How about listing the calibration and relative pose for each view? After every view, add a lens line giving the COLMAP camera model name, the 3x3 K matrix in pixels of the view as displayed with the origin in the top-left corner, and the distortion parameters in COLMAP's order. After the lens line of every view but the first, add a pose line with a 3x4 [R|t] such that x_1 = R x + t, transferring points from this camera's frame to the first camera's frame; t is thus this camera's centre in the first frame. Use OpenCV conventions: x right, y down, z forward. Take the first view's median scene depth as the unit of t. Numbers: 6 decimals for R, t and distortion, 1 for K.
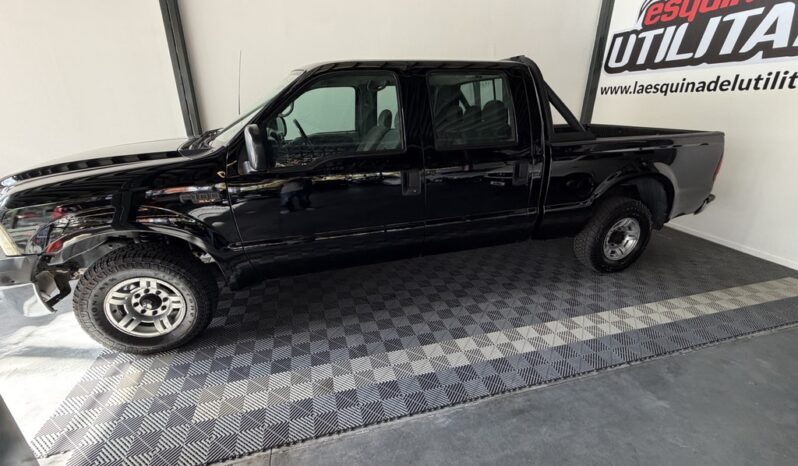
lens RADIAL K [[313.4, 0, 398.9], [0, 313.4, 230.3], [0, 0, 1]] dist [-0.000156, -0.000020]
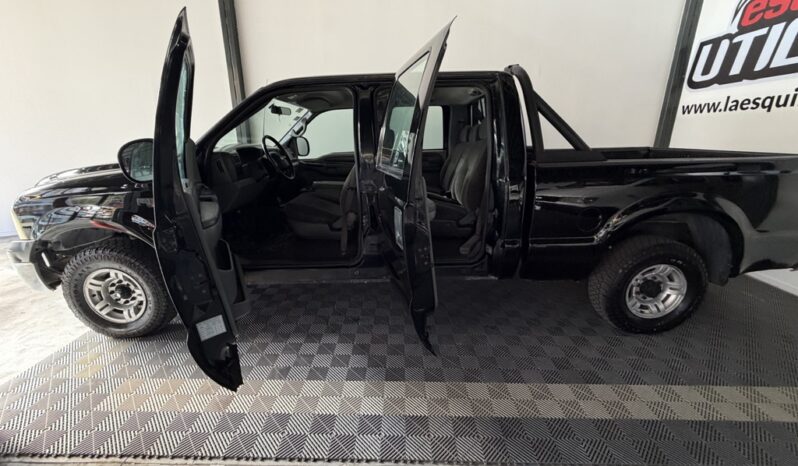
lens RADIAL K [[305.3, 0, 399.0], [0, 305.3, 233.0], [0, 0, 1]] dist [-0.000198, 0.000254]
pose [[0.962130, 0.077983, -0.261199, 0.242906], [-0.096849, 0.993481, -0.060130, -0.006573], [0.254807, 0.083150, 0.963410, 0.097562]]
